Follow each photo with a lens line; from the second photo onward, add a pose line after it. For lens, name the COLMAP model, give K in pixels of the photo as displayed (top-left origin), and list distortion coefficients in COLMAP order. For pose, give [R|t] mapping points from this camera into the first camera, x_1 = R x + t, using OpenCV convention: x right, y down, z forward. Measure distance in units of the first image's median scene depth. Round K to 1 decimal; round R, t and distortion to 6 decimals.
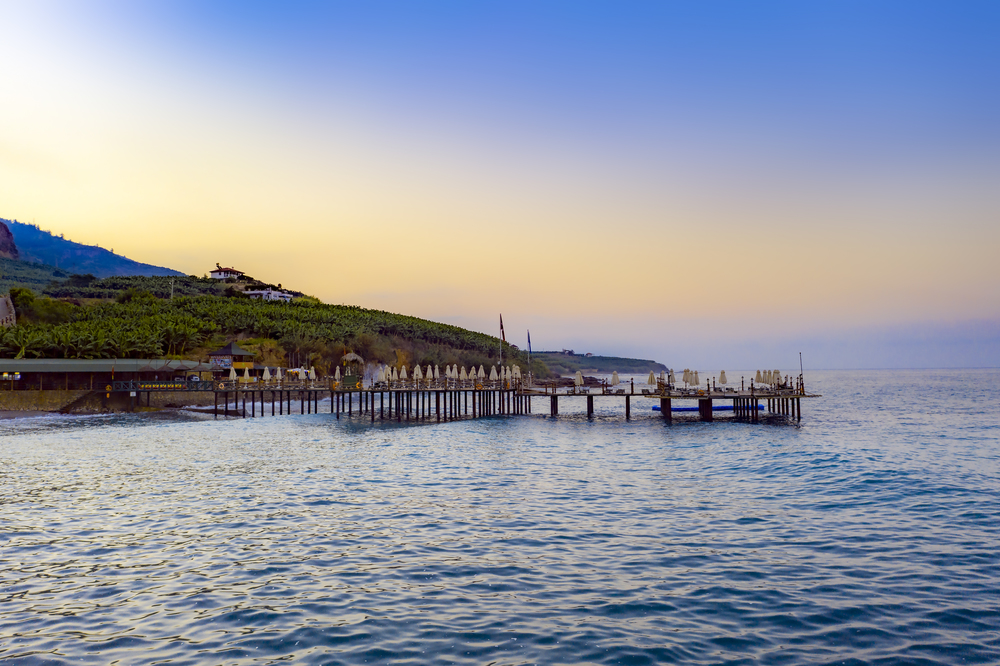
lens RADIAL K [[794.0, 0, 497.9], [0, 794.0, 330.8], [0, 0, 1]] dist [-0.008302, 0.005681]
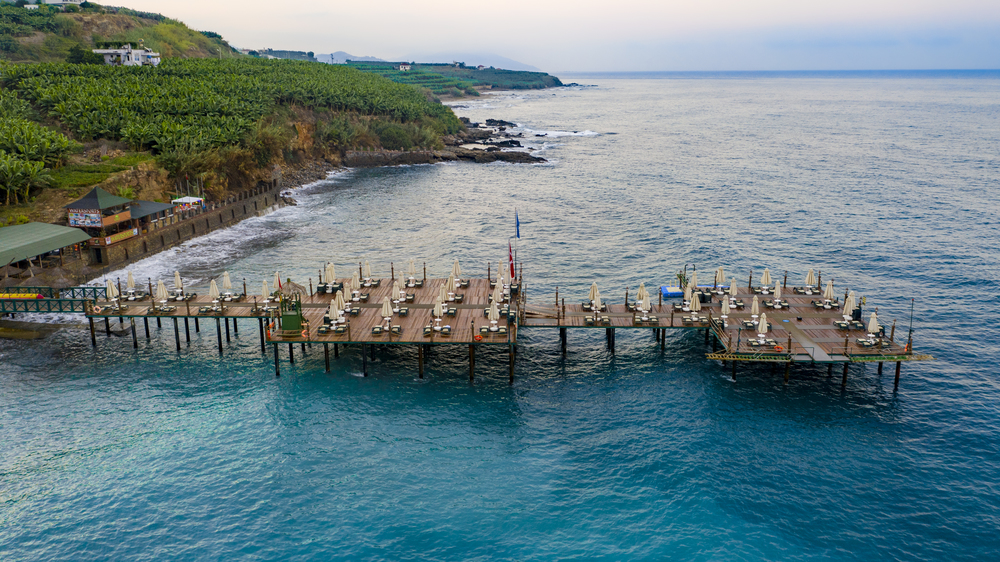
lens RADIAL K [[792.3, 0, 500.0], [0, 792.3, 281.0], [0, 0, 1]] dist [-0.003905, 0.000676]
pose [[0.989231, -0.036551, 0.141723, -0.038103], [-0.008066, 0.953229, 0.302140, -0.072076], [-0.146138, -0.300030, 0.942670, 0.119711]]
